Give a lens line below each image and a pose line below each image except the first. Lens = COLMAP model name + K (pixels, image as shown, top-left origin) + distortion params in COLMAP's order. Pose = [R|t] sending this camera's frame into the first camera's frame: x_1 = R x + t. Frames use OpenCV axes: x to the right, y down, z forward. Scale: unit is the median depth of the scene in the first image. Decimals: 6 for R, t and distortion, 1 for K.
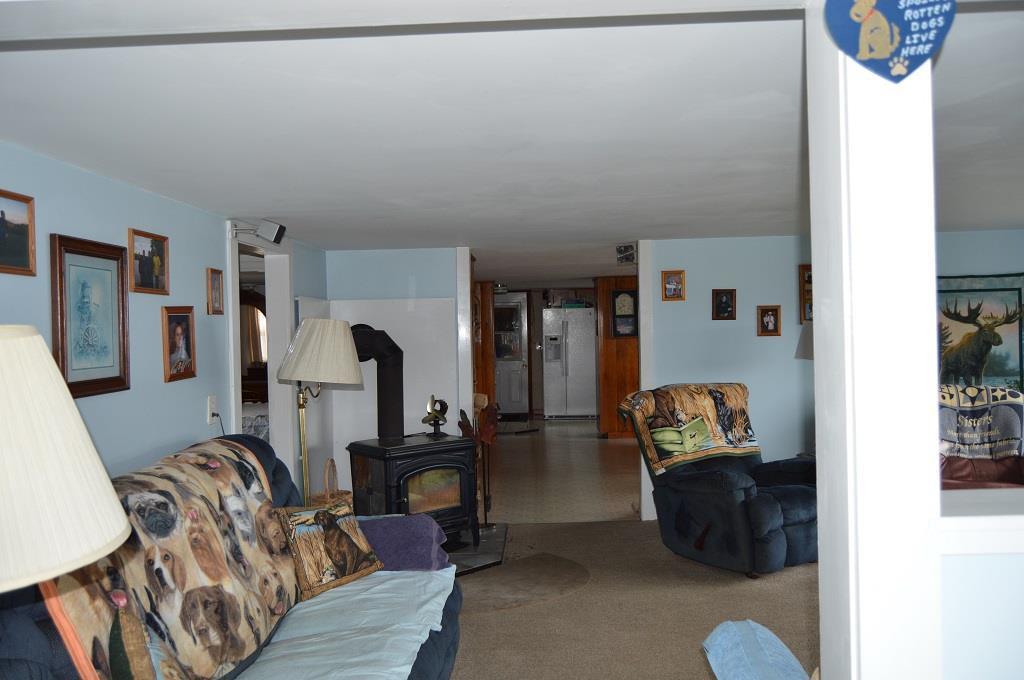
lens RADIAL K [[822.9, 0, 512.0], [0, 822.9, 340.0], [0, 0, 1]] dist [-0.008742, 0.181318]
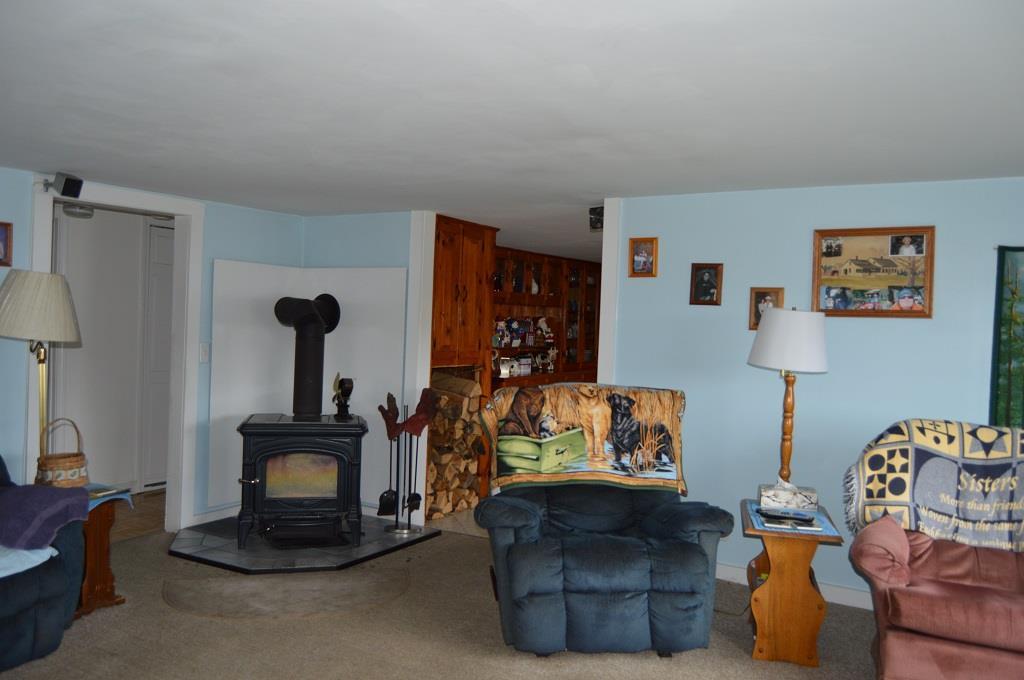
lens RADIAL K [[814.4, 0, 512.0], [0, 814.4, 340.0], [0, 0, 1]] dist [-0.001235, -0.009292]
pose [[0.875331, 0.060997, -0.479661, 0.528522], [-0.059221, 0.998067, 0.018848, 0.003436], [0.479883, 0.011908, 0.877251, 0.325982]]
